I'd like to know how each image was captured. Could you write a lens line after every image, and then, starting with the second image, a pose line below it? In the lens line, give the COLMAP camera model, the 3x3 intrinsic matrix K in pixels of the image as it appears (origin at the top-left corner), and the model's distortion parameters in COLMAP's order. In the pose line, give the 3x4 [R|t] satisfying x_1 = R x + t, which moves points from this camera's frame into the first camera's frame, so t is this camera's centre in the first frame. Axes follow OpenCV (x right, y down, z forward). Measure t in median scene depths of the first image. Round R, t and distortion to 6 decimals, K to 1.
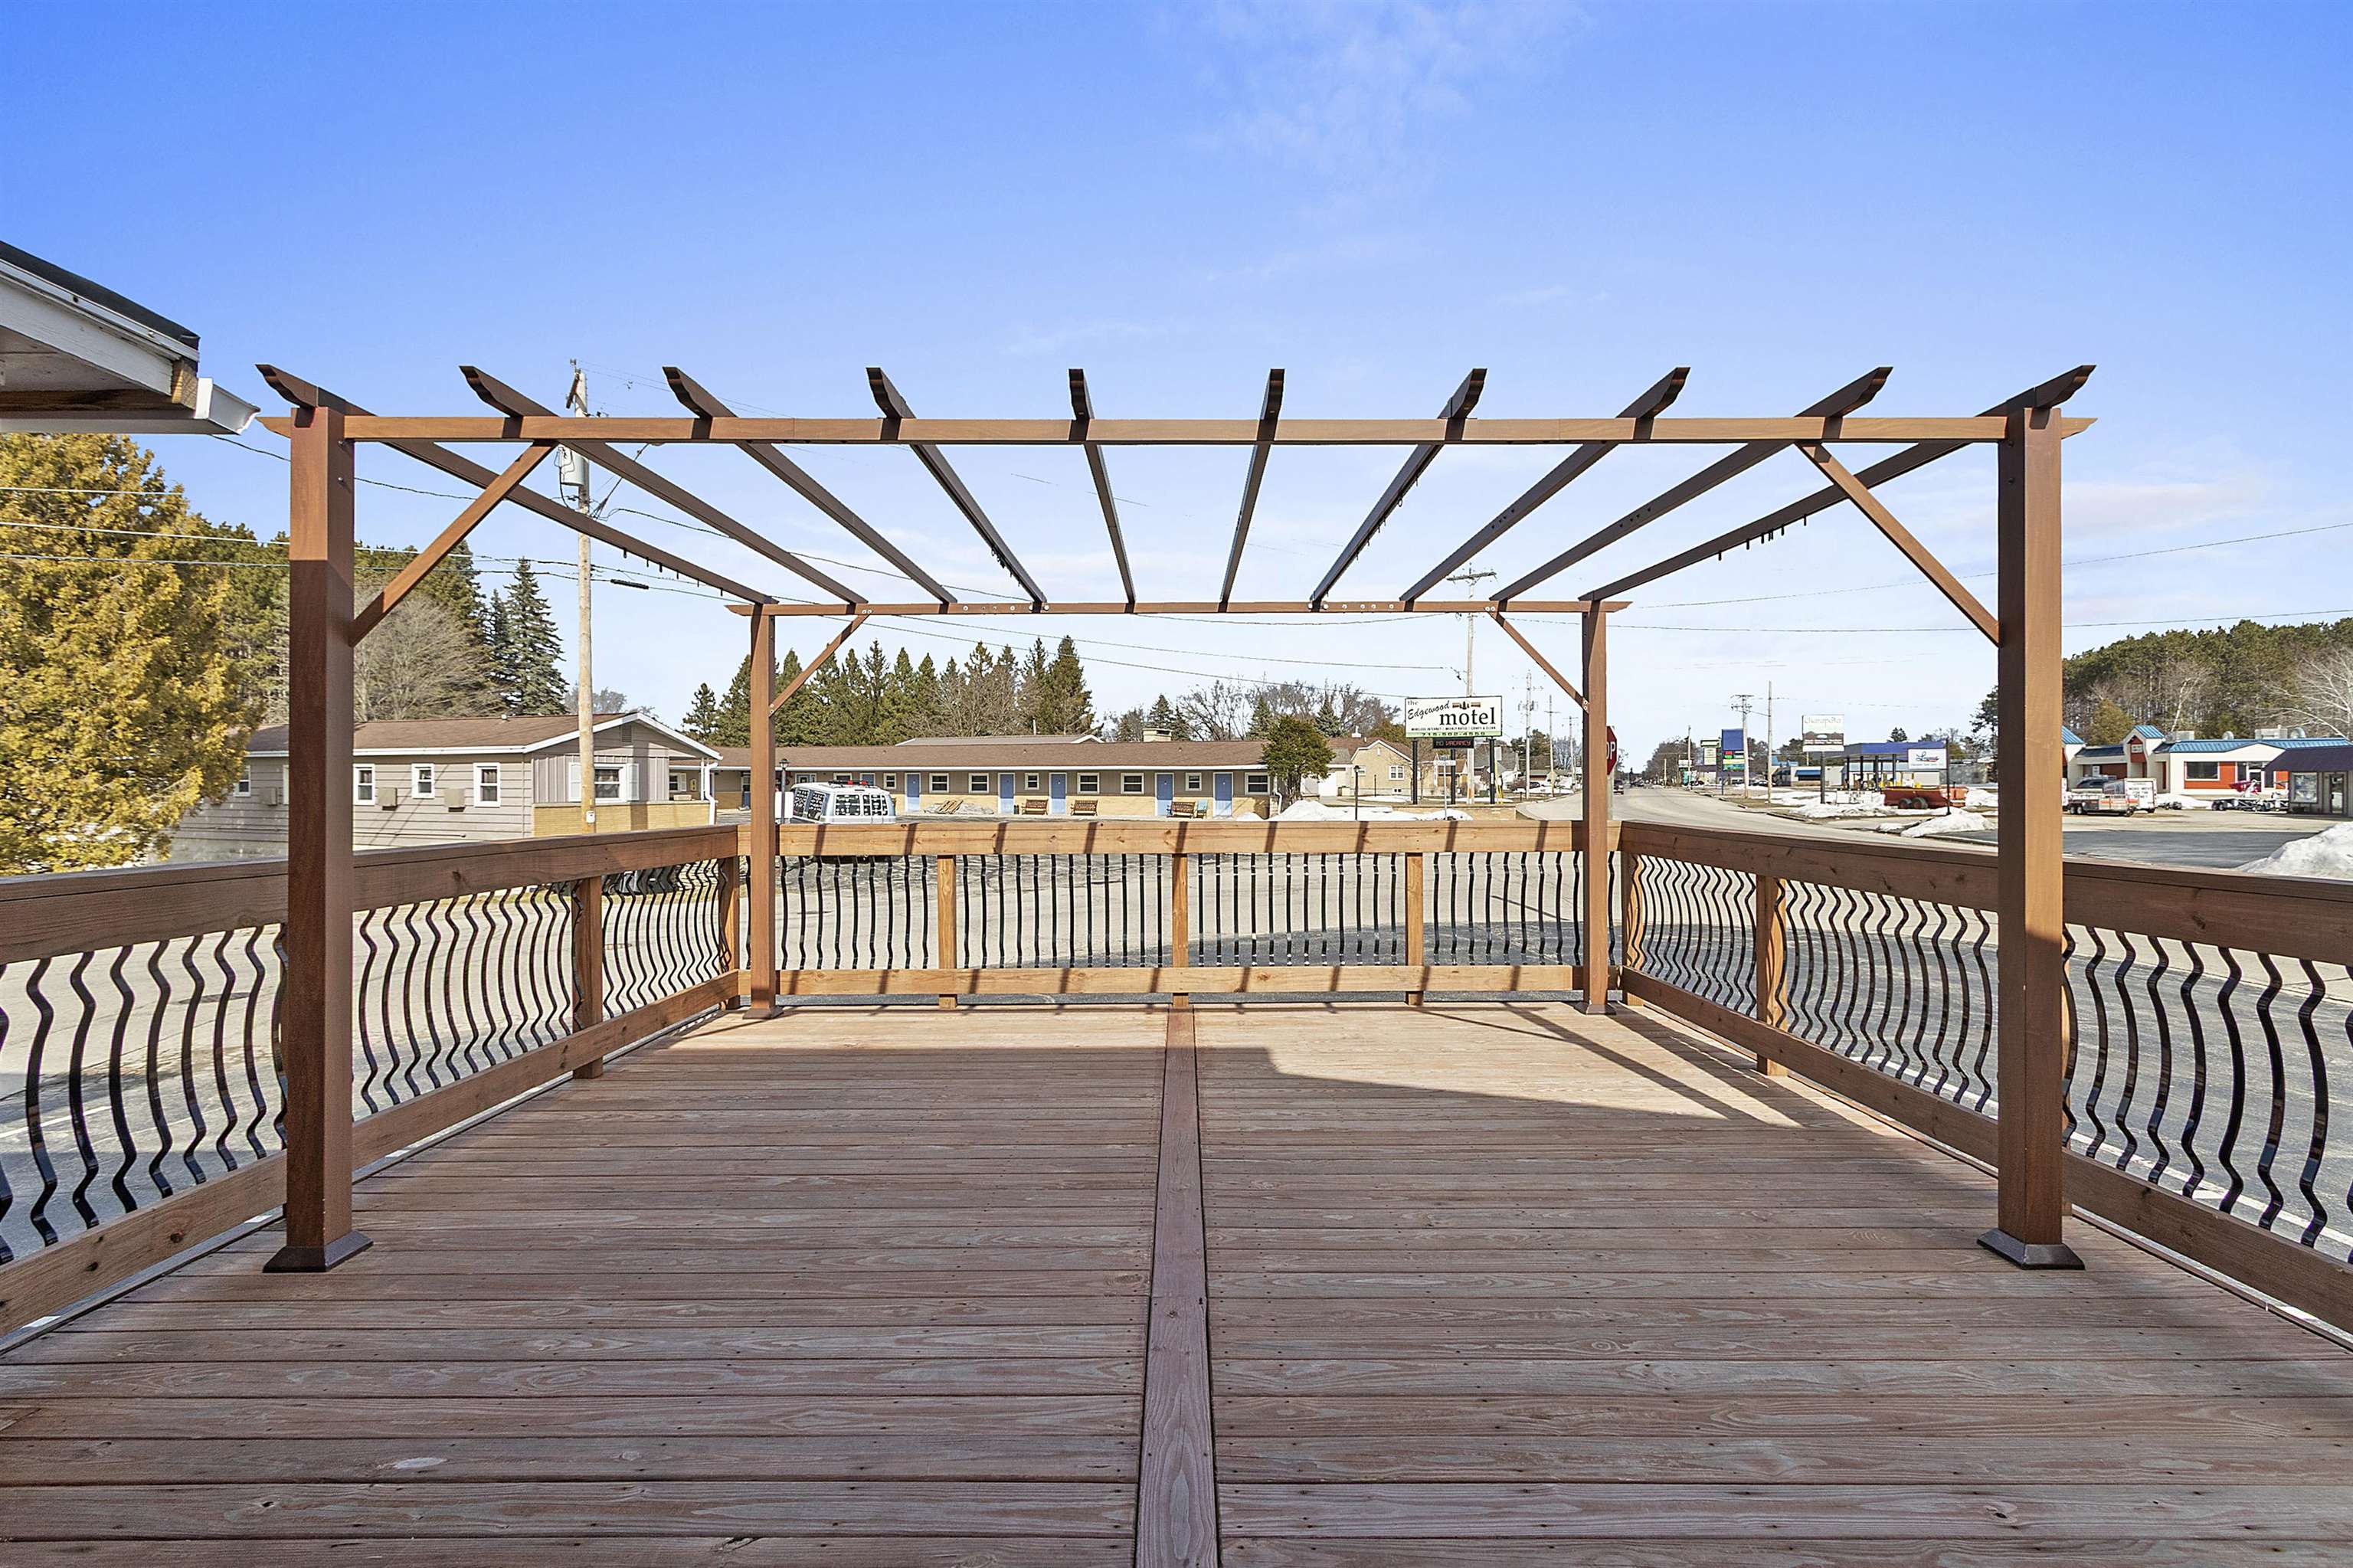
lens RADIAL K [[1081.1, 0, 1169.4], [0, 1081.1, 782.0], [0, 0, 1]] dist [0.000643, -0.001985]
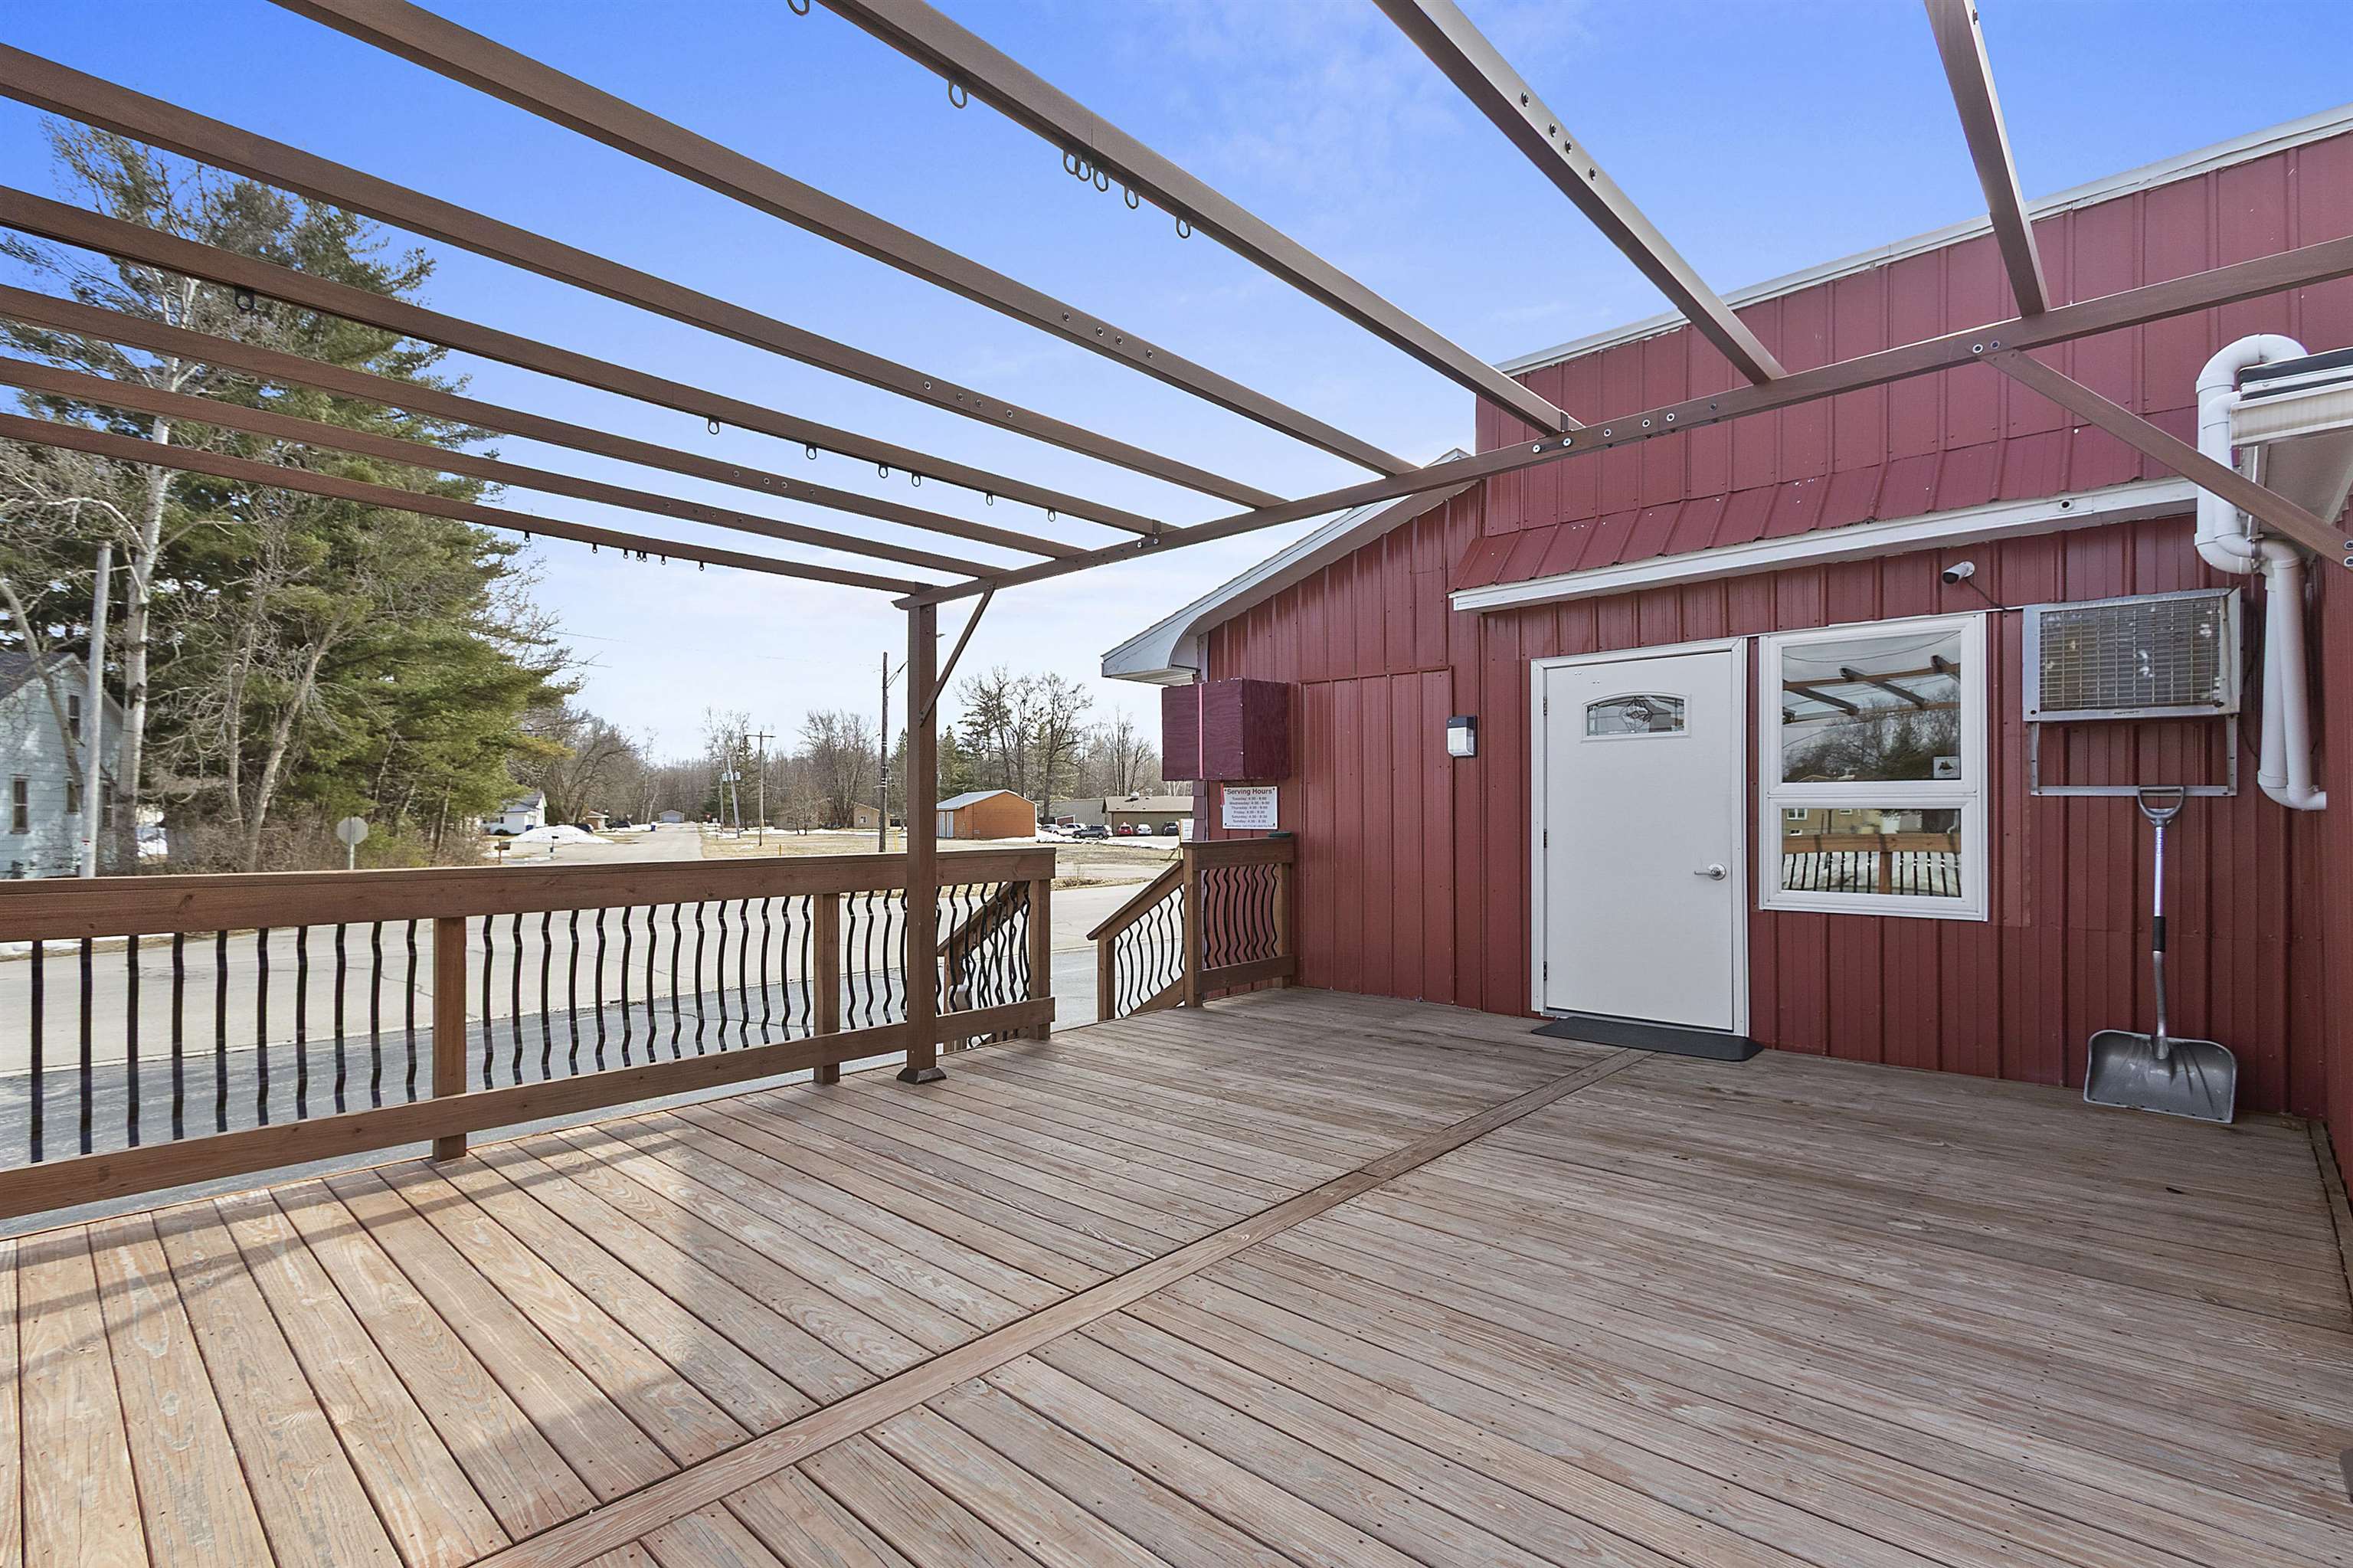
lens RADIAL K [[1081.1, 0, 1175.1], [0, 1081.1, 806.8], [0, 0, 1]] dist [0.000643, -0.001985]
pose [[-0.744875, 0.008931, 0.667144, -0.725372], [0.003190, 0.999947, -0.009824, 0.021003], [-0.667196, -0.005189, -0.744864, 2.189741]]
